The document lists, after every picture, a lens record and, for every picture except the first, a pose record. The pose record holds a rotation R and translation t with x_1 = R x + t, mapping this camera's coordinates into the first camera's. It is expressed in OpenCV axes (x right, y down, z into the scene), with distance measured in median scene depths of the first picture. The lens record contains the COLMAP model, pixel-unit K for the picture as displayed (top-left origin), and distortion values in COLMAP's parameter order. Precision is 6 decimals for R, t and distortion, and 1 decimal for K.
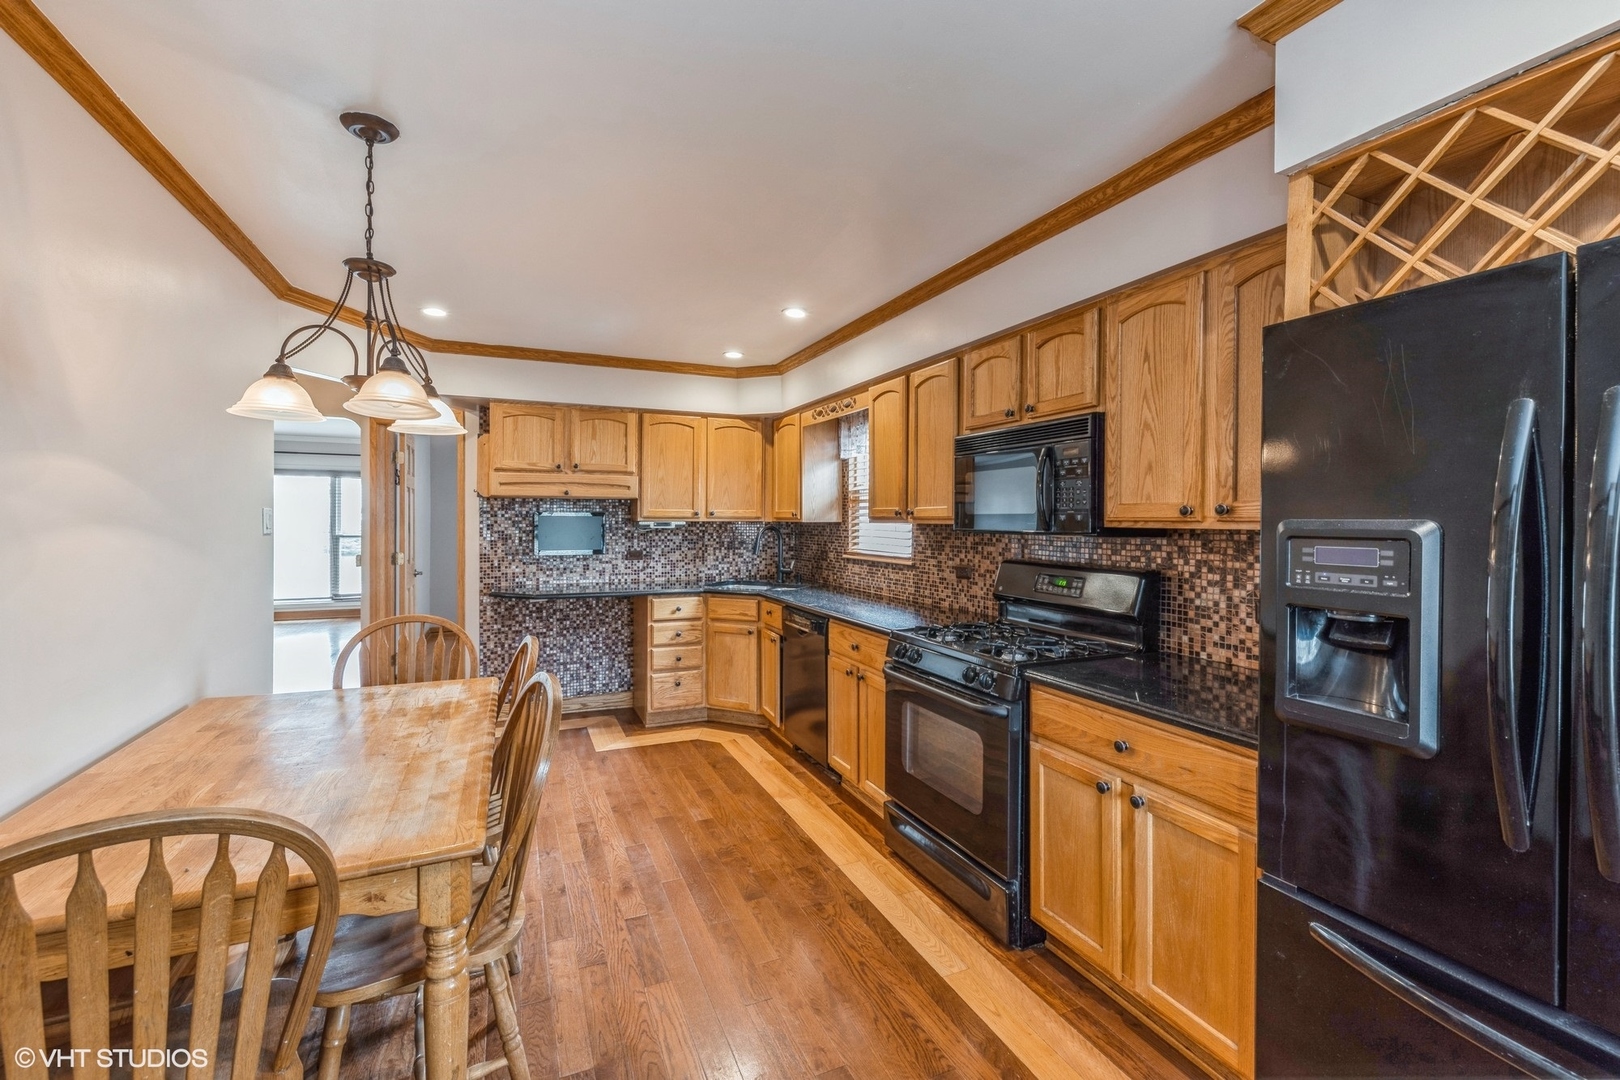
lens RADIAL K [[691.1, 0, 811.3], [0, 691.1, 528.4], [0, 0, 1]] dist [0.003112, 0.000086]
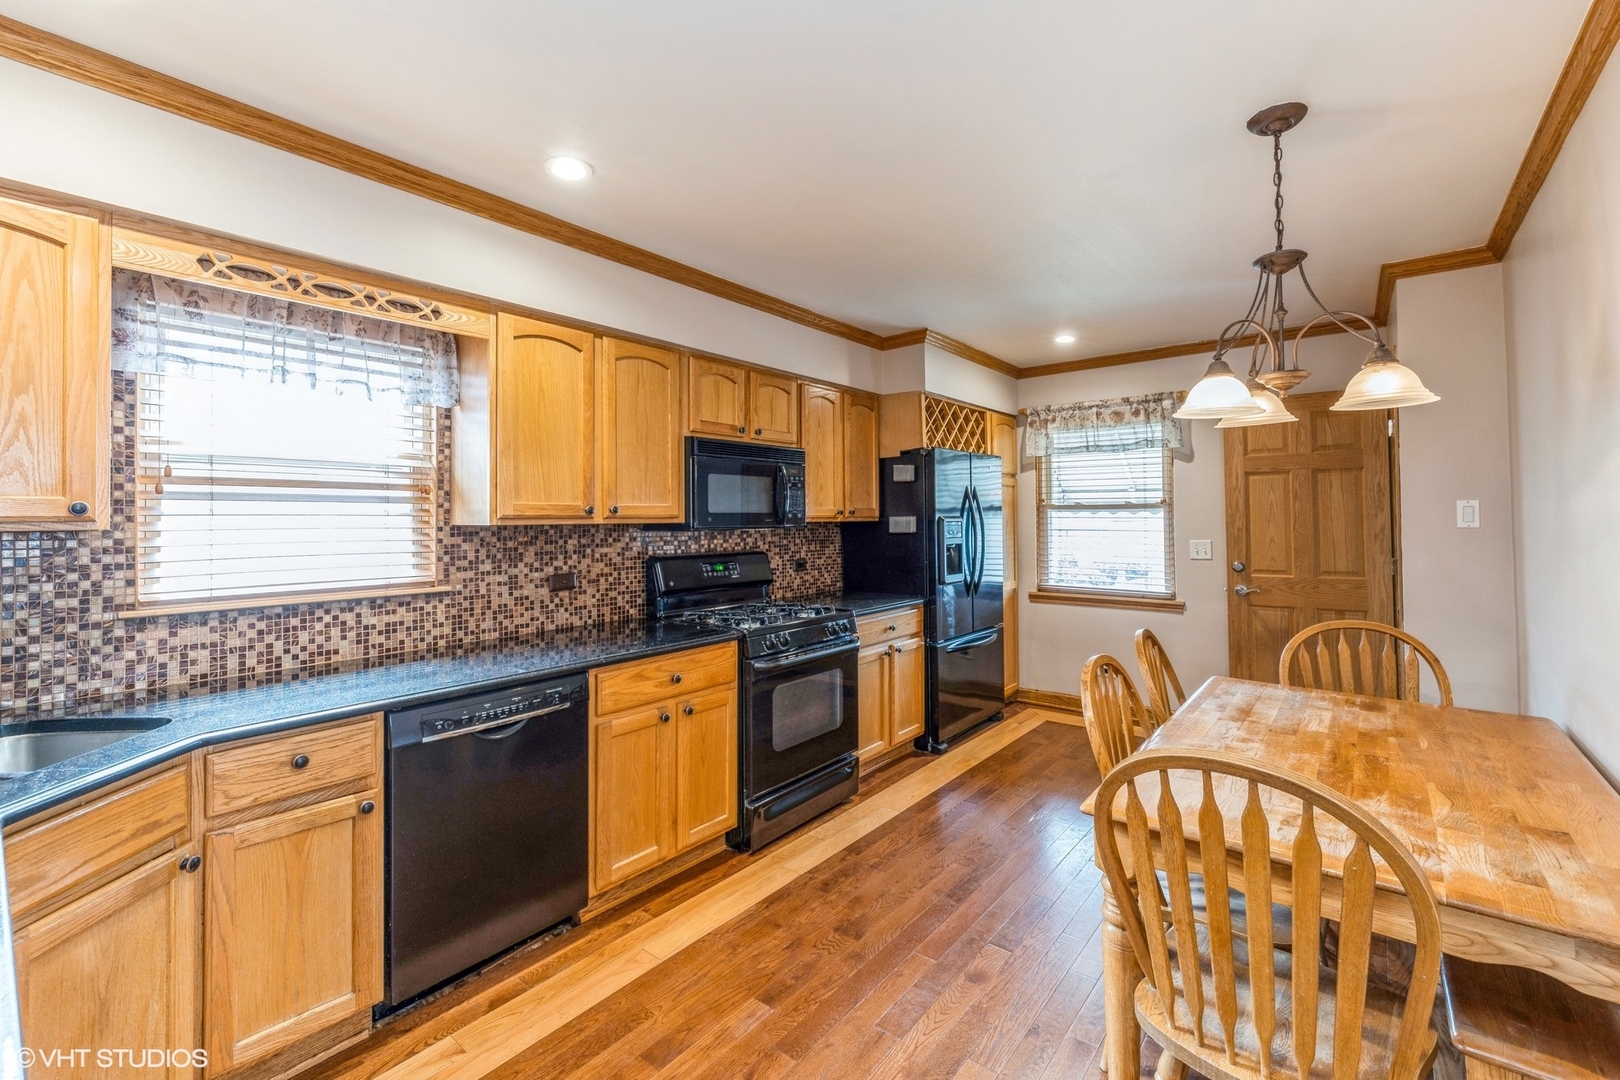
lens RADIAL K [[691.1, 0, 817.6], [0, 691.1, 505.1], [0, 0, 1]] dist [0.003112, 0.000086]
pose [[-0.463692, 0.016771, 0.885838, -0.668733], [0.017201, 0.999803, -0.009925, -0.016379], [-0.885829, 0.010635, -0.463889, 1.131521]]
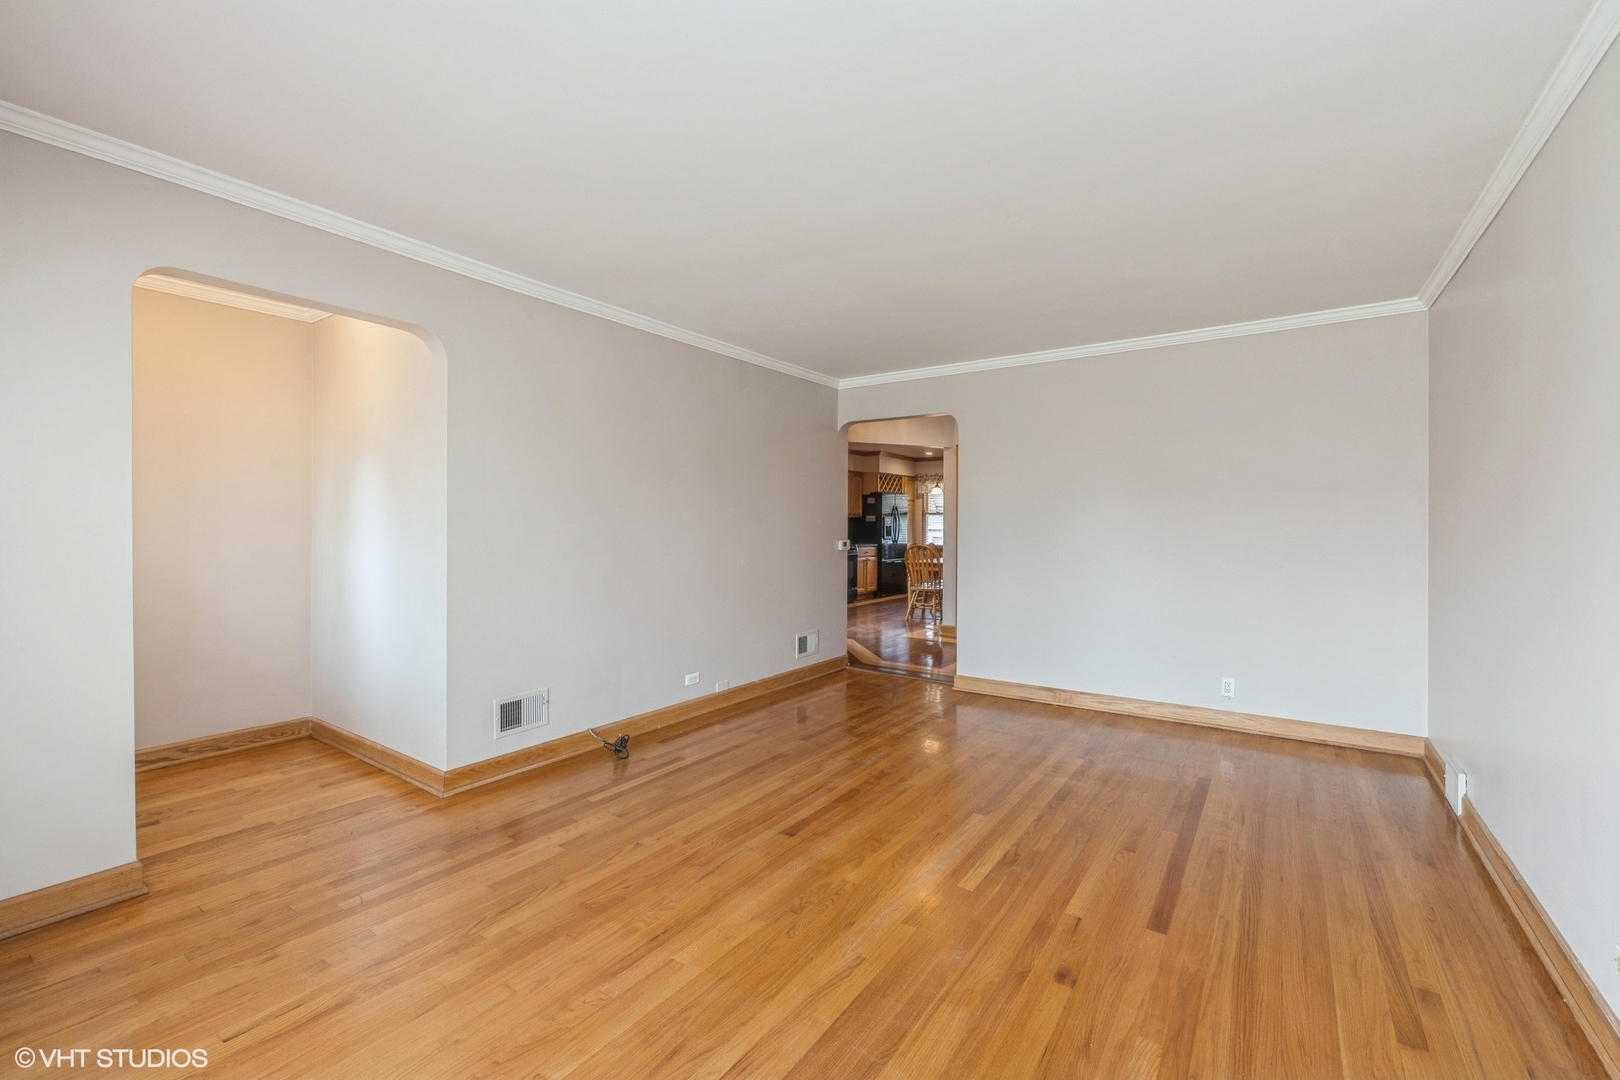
lens RADIAL K [[691.1, 0, 811.6], [0, 691.1, 536.1], [0, 0, 1]] dist [0.003112, 0.000086]
pose [[-0.523927, -0.018015, 0.851572, -2.526212], [0.002092, 0.999746, 0.022437, 0.019834], [-0.851760, 0.013537, -0.523757, 2.556272]]
